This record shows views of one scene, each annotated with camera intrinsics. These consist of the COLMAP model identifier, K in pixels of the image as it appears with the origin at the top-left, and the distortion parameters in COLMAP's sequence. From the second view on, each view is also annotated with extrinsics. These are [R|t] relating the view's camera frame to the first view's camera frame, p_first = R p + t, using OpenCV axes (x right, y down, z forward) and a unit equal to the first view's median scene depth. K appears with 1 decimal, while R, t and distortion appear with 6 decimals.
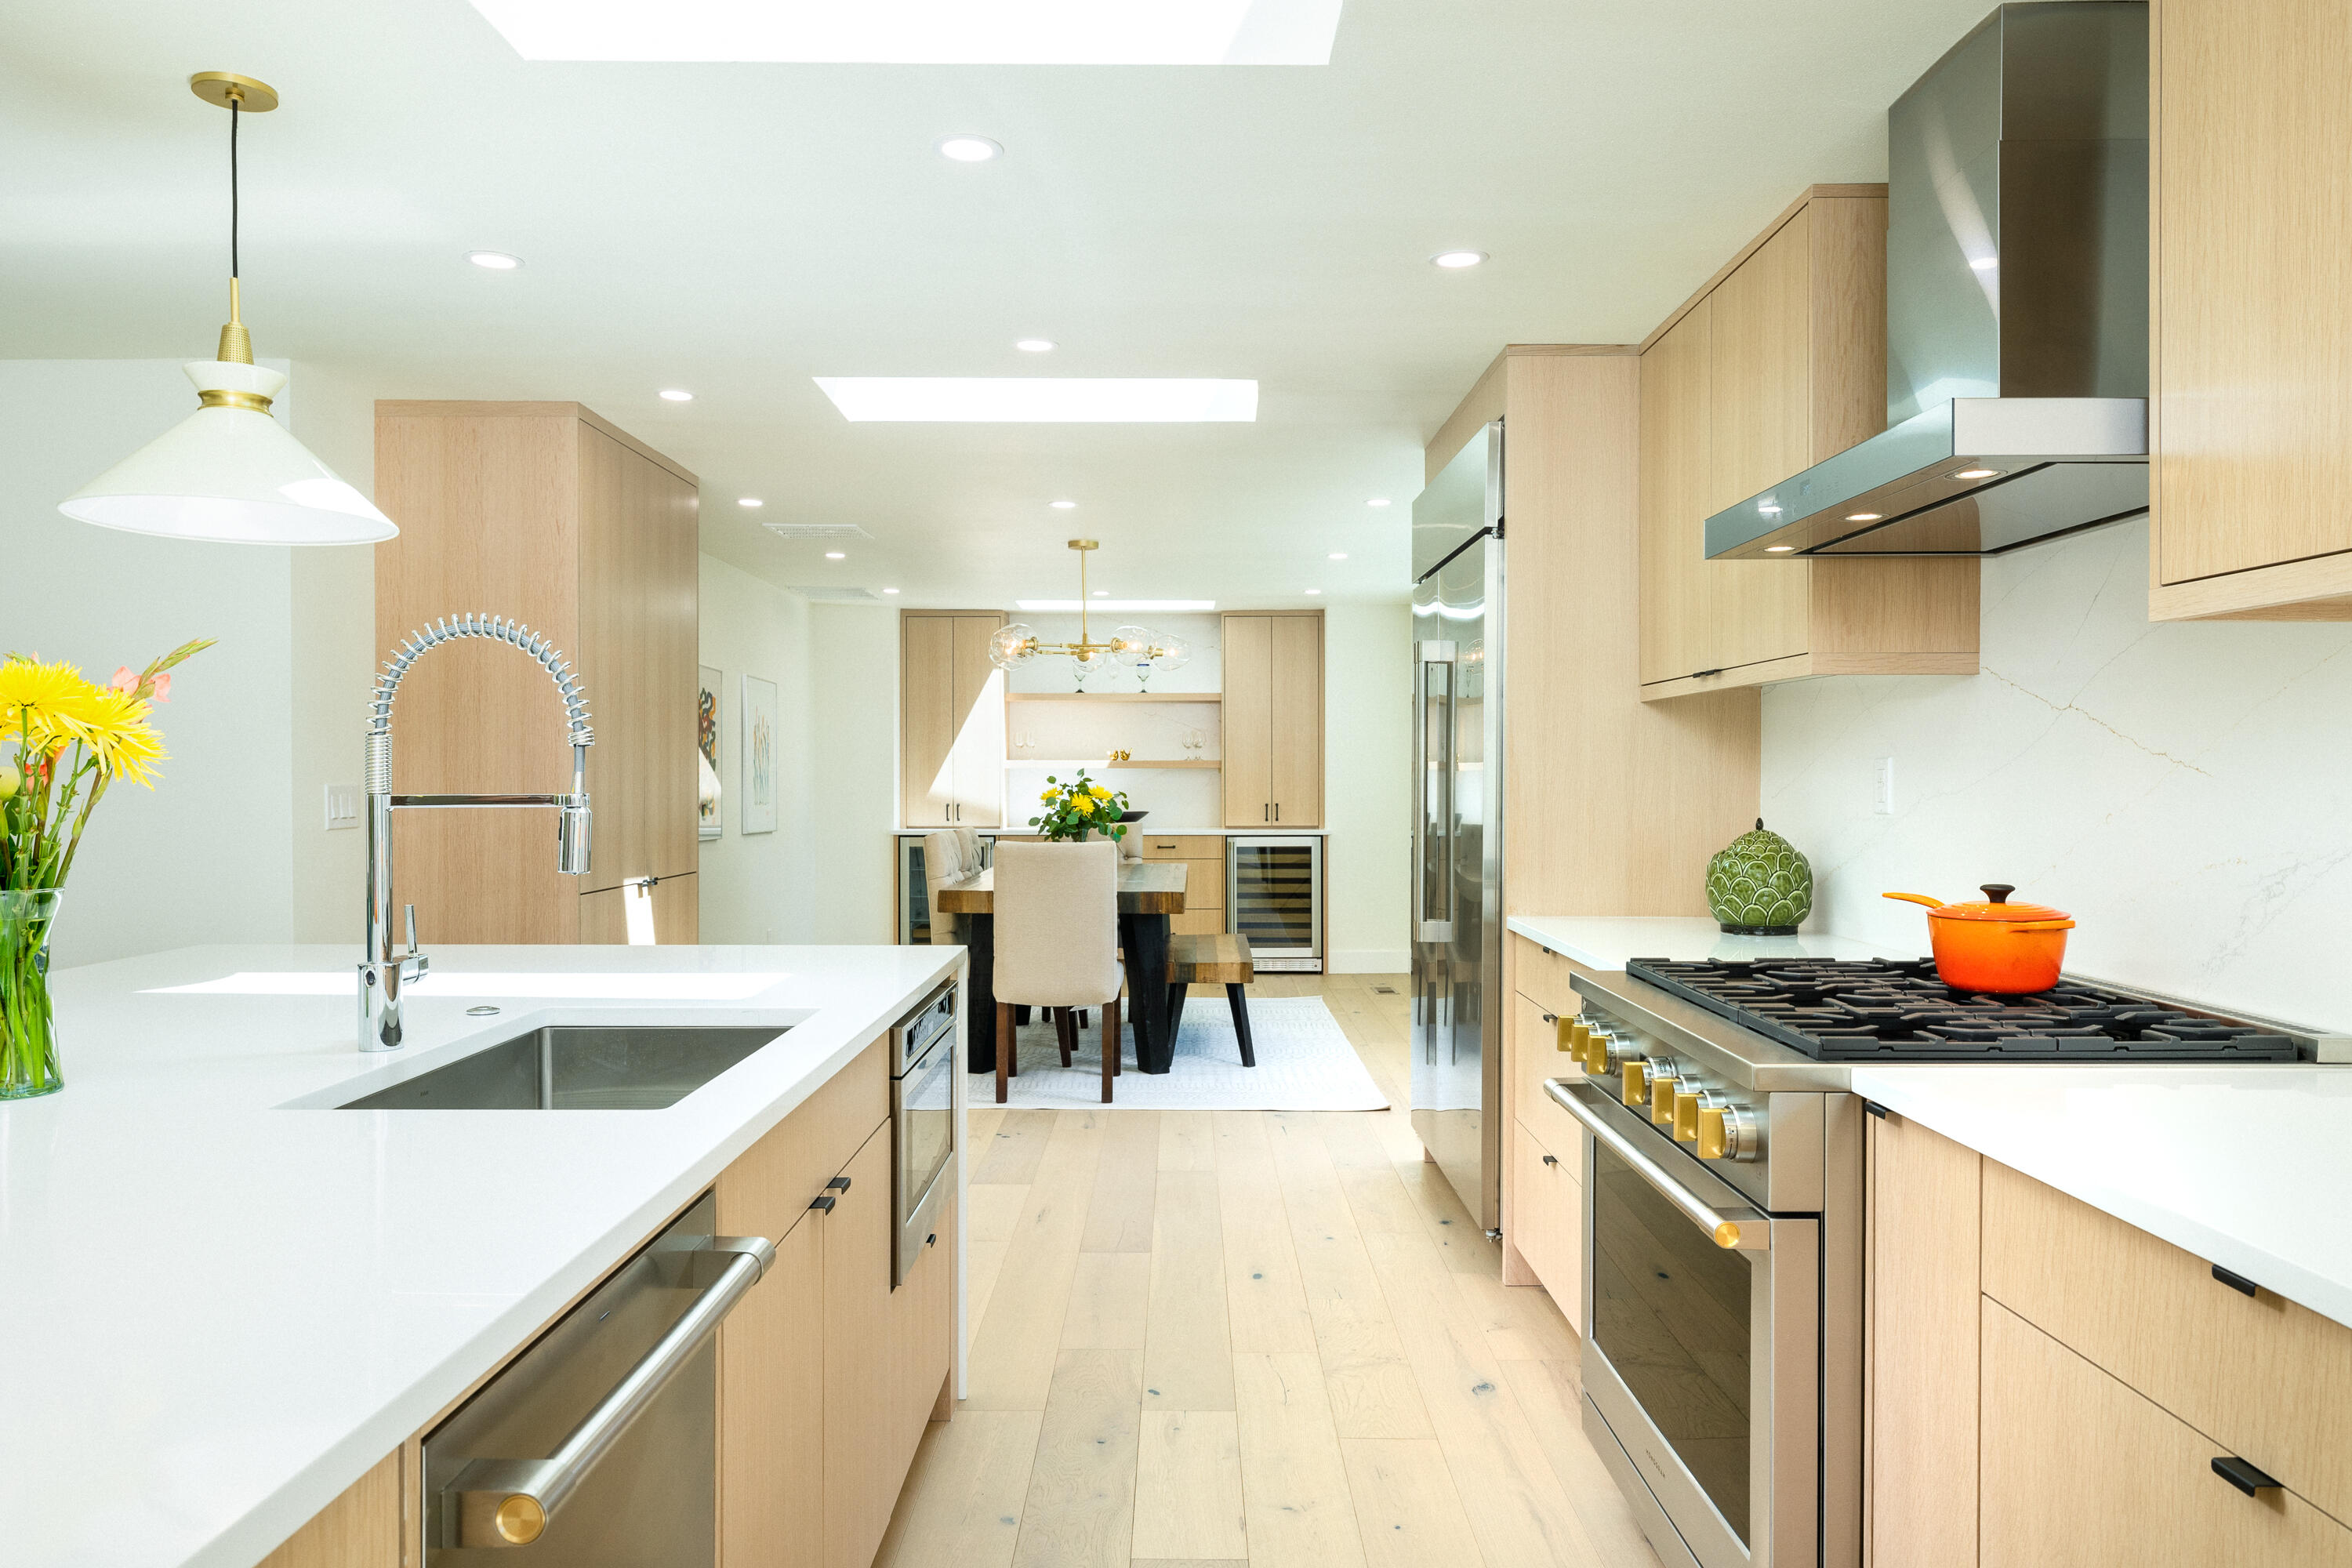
lens RADIAL K [[1617.3, 0, 1176.0], [0, 1617.3, 784.0], [0, 0, 1]] dist [0.002727, 0.001930]
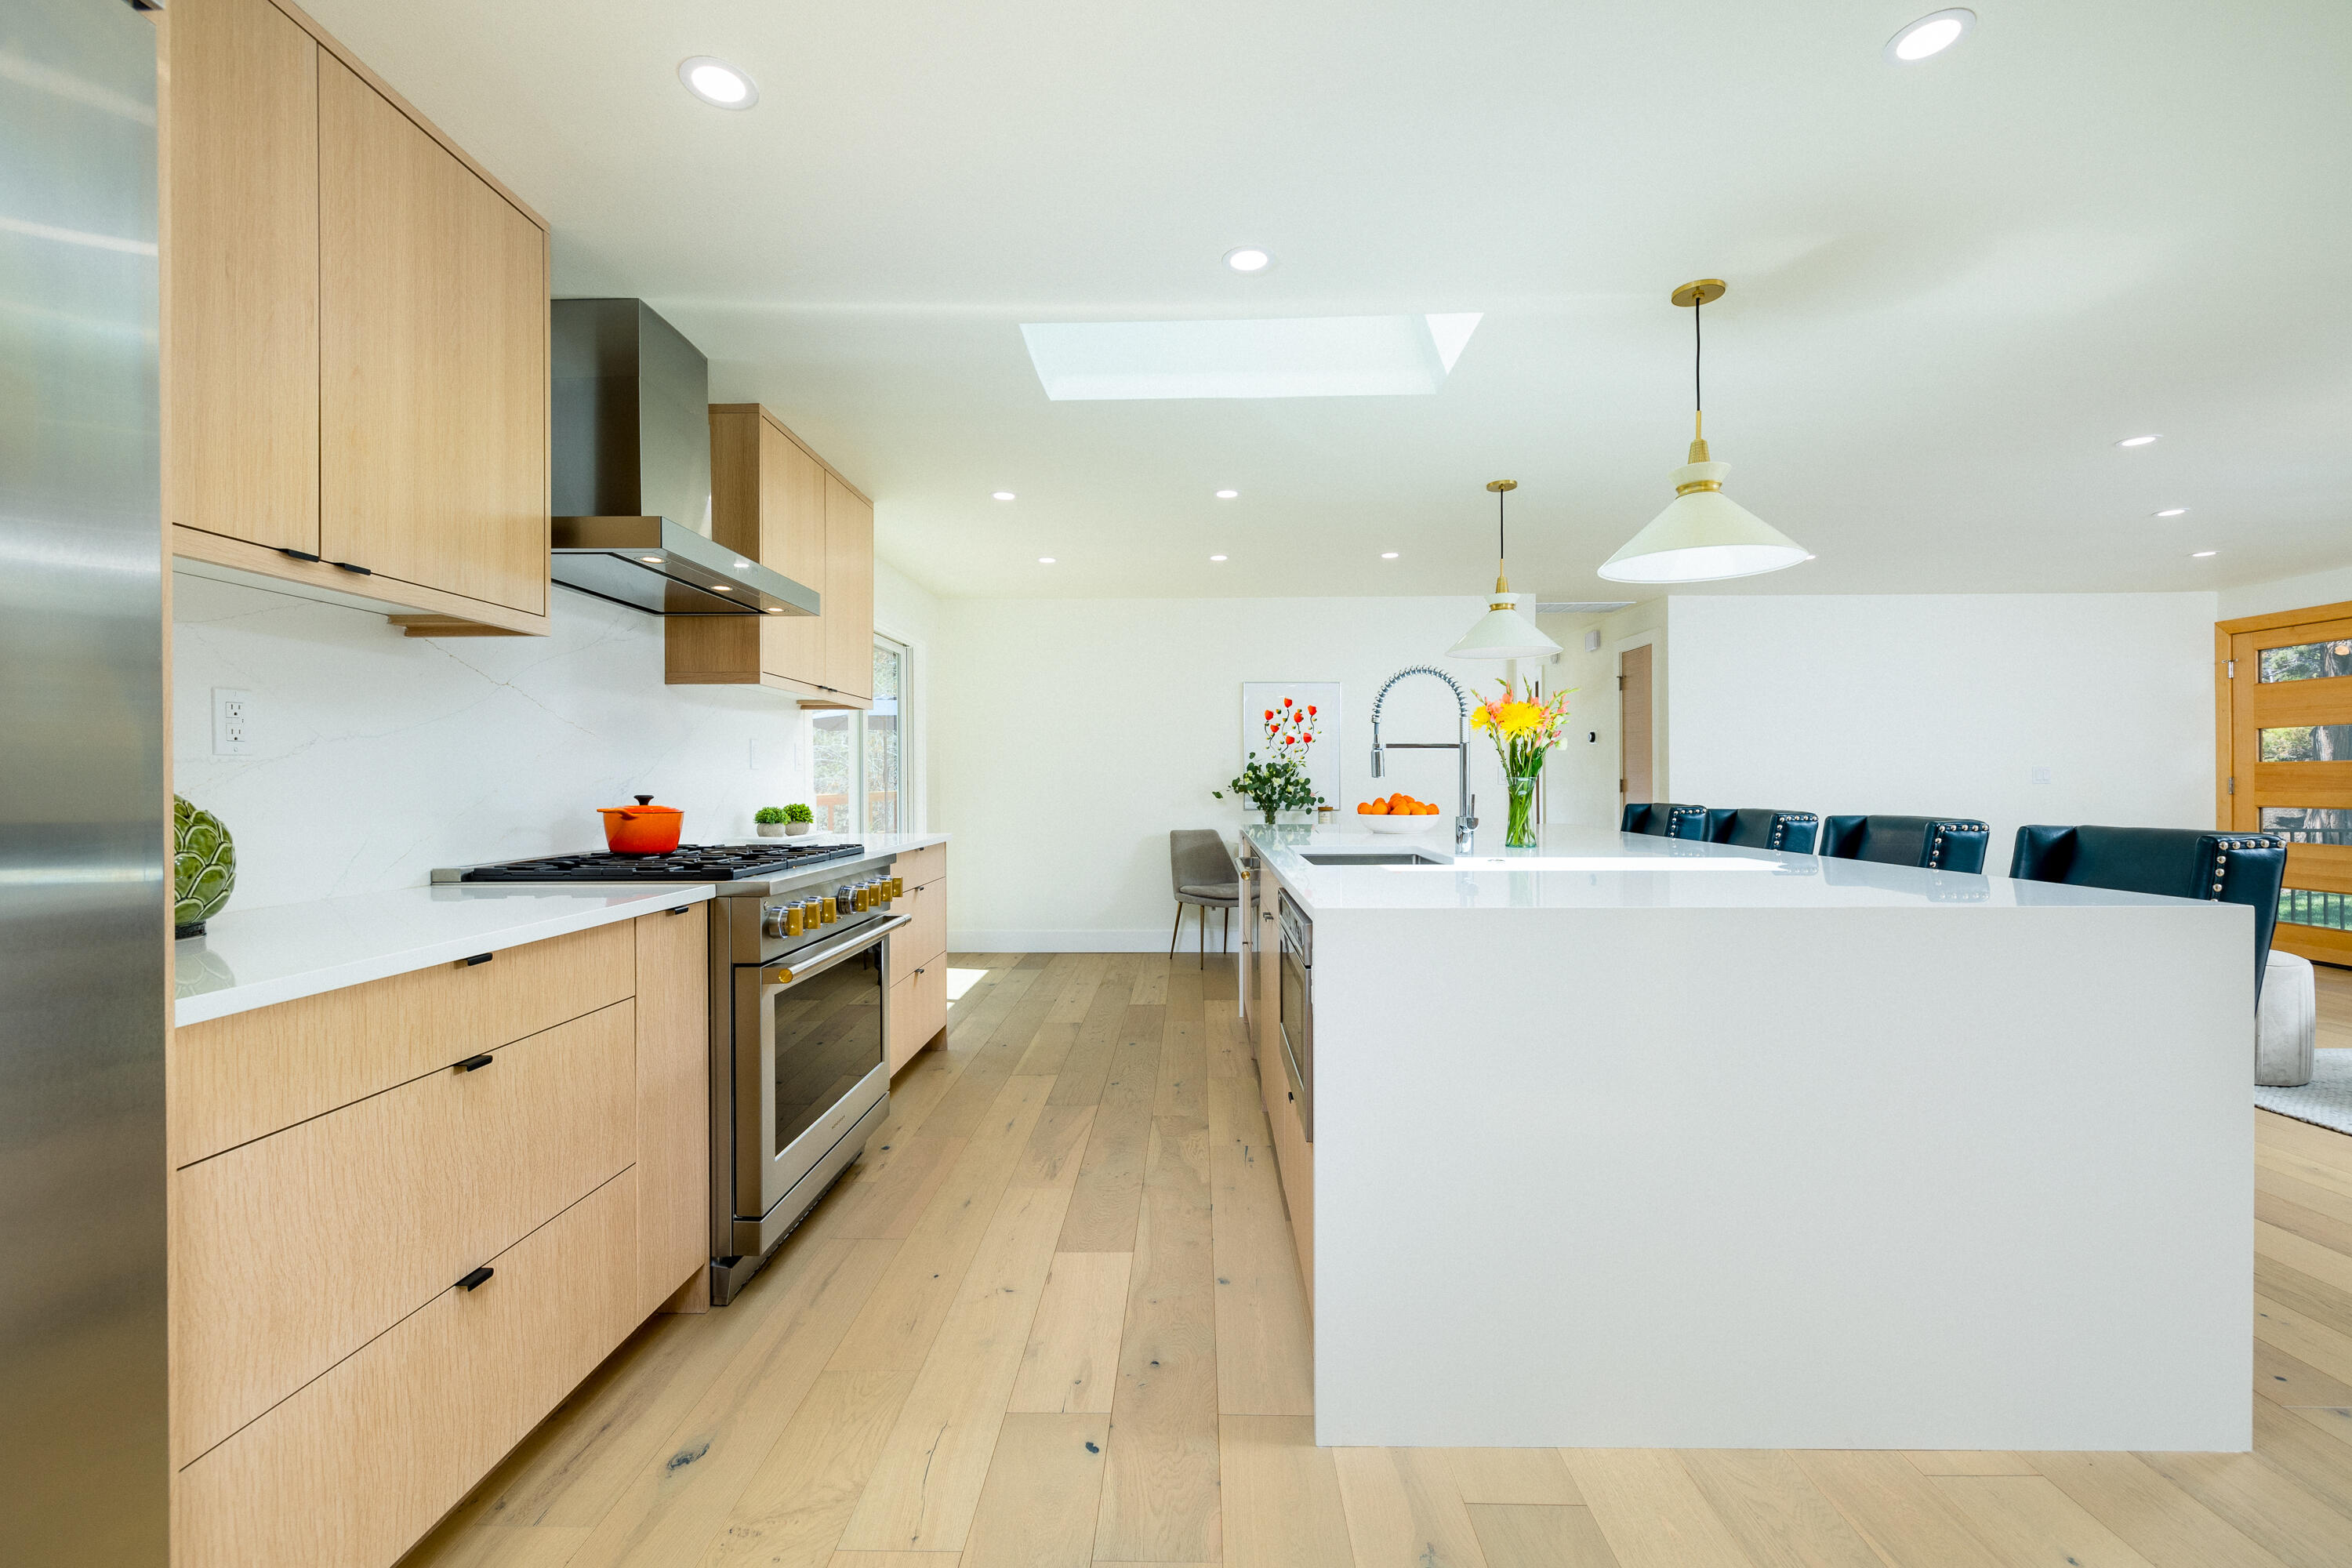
lens RADIAL K [[983.9, 0, 1176.0], [0, 983.9, 784.0], [0, 0, 1]] dist [-0.009674, -0.000120]
pose [[-0.999830, 0.004381, 0.017894, -0.031455], [0.004525, 0.999958, 0.008025, 0.015282], [-0.017858, 0.008105, -0.999808, 0.704085]]
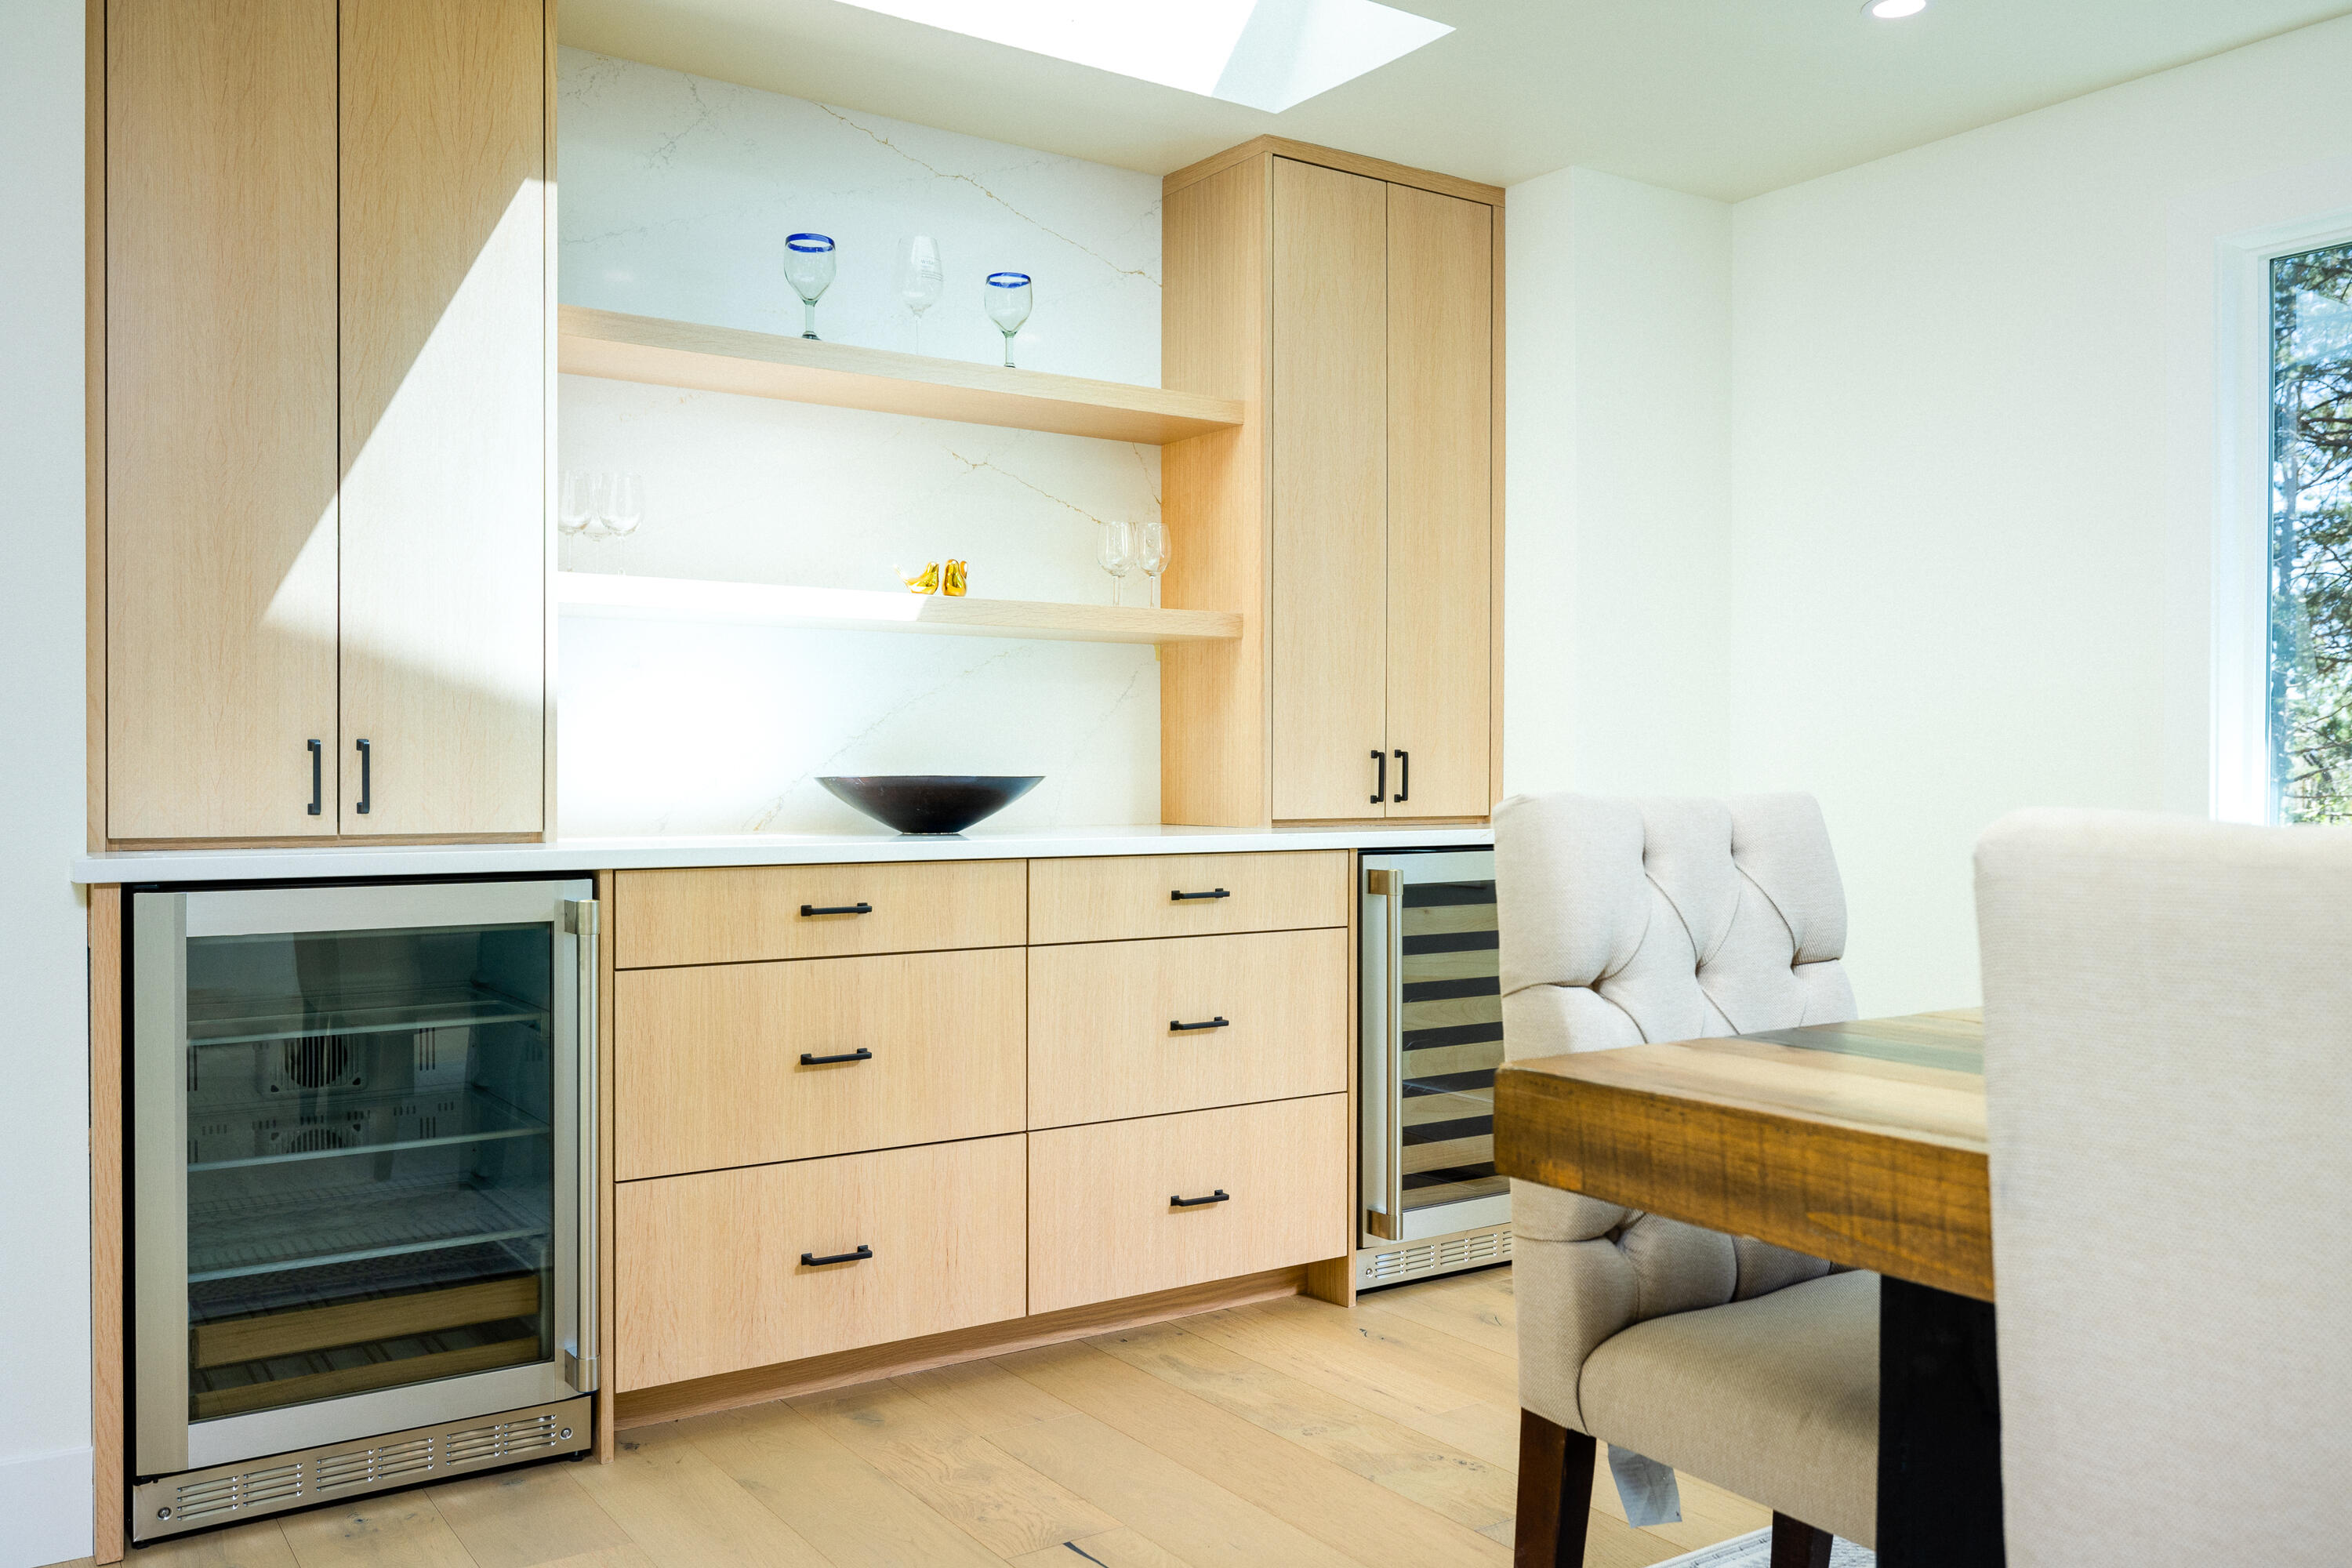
lens RADIAL K [[1842.4, 0, 1176.0], [0, 1842.4, 784.0], [0, 0, 1]] dist [0.000144, 0.000142]
pose [[0.818270, -0.006178, 0.574801, -0.268414], [-0.003921, 0.999859, 0.016329, 0.018786], [-0.574821, -0.015615, 0.818130, 0.997262]]
